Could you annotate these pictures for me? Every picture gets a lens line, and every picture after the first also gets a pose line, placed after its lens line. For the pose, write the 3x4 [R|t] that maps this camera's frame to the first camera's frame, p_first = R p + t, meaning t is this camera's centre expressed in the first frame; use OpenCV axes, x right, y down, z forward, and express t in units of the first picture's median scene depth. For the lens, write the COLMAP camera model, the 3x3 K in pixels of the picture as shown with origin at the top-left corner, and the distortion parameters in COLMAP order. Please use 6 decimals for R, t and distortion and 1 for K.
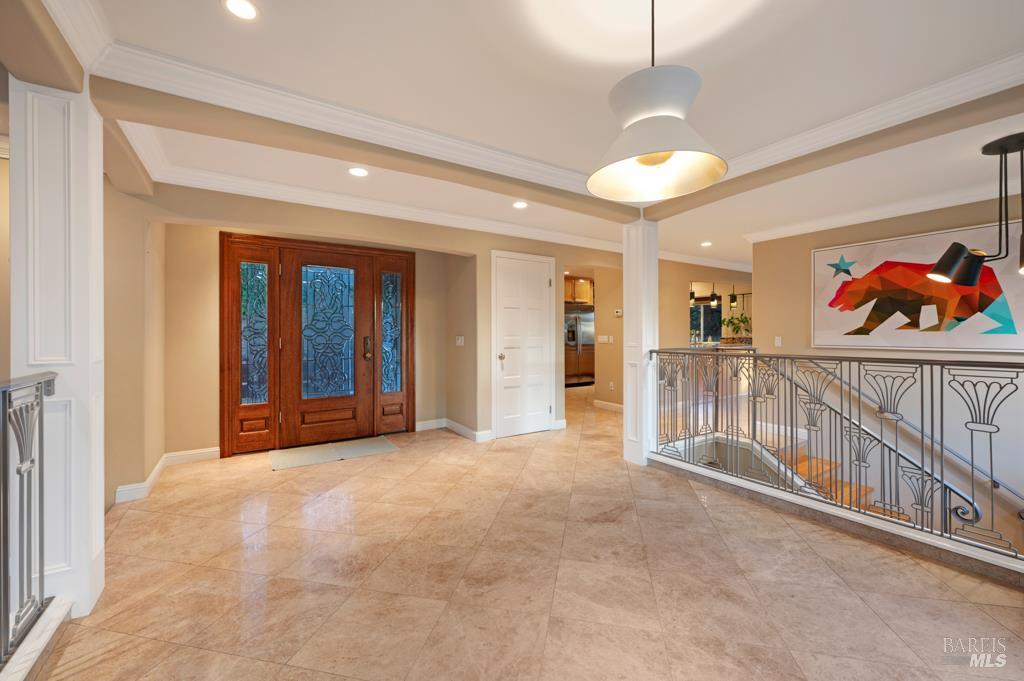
lens RADIAL K [[406.7, 0, 514.2], [0, 406.7, 336.1], [0, 0, 1]] dist [-0.000804, -0.000055]
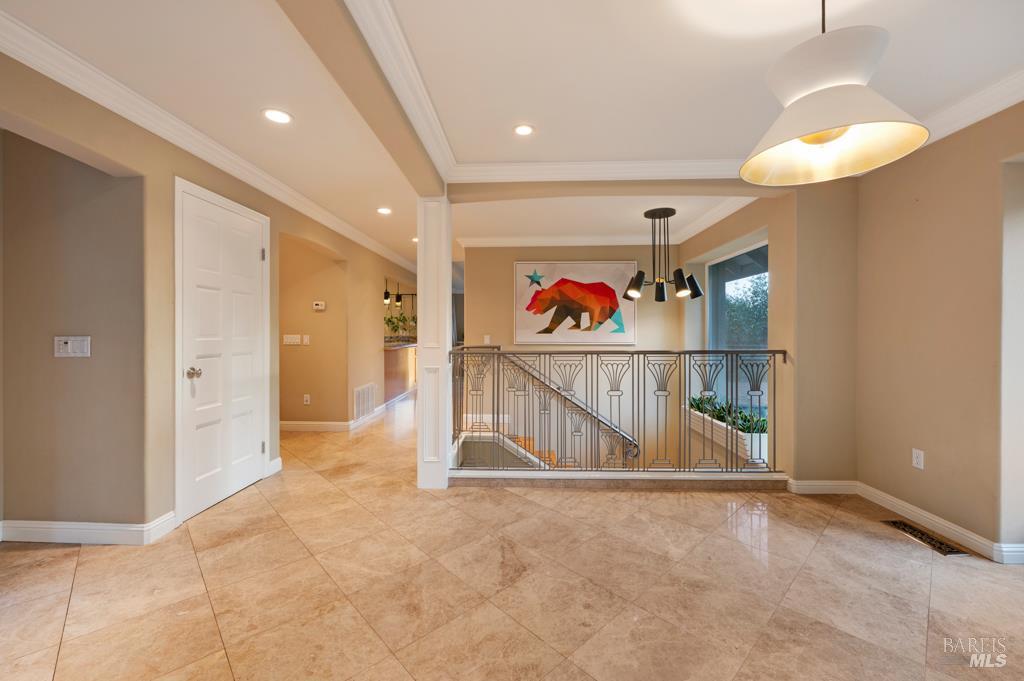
lens RADIAL K [[406.7, 0, 513.2], [0, 406.7, 334.2], [0, 0, 1]] dist [-0.000804, -0.000055]
pose [[0.575165, -0.002534, 0.818033, -0.271222], [0.004202, 0.999991, 0.000143, -0.001262], [-0.818026, 0.003355, 0.575171, 0.365765]]
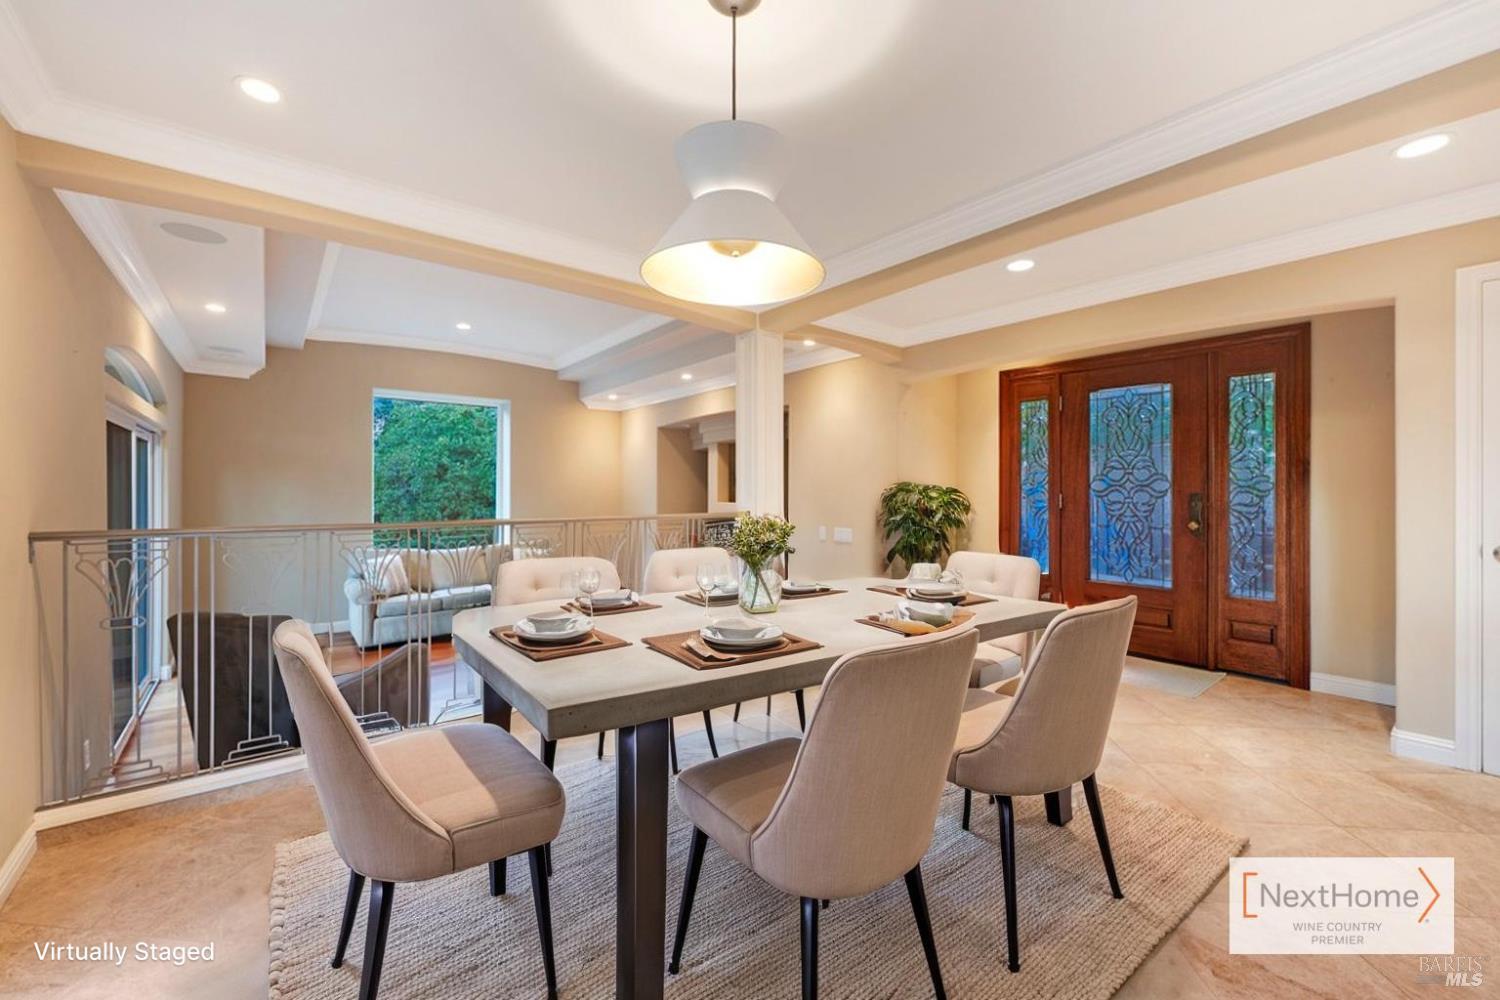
lens RADIAL K [[586.0, 0, 752.0], [0, 586.0, 489.4], [0, 0, 1]] dist [-0.000731, -0.000060]
pose [[0.112548, 0.006253, -0.993627, 0.472006], [-0.008981, 0.999946, 0.005276, -0.003989], [0.993606, 0.008330, 0.112598, 0.319441]]
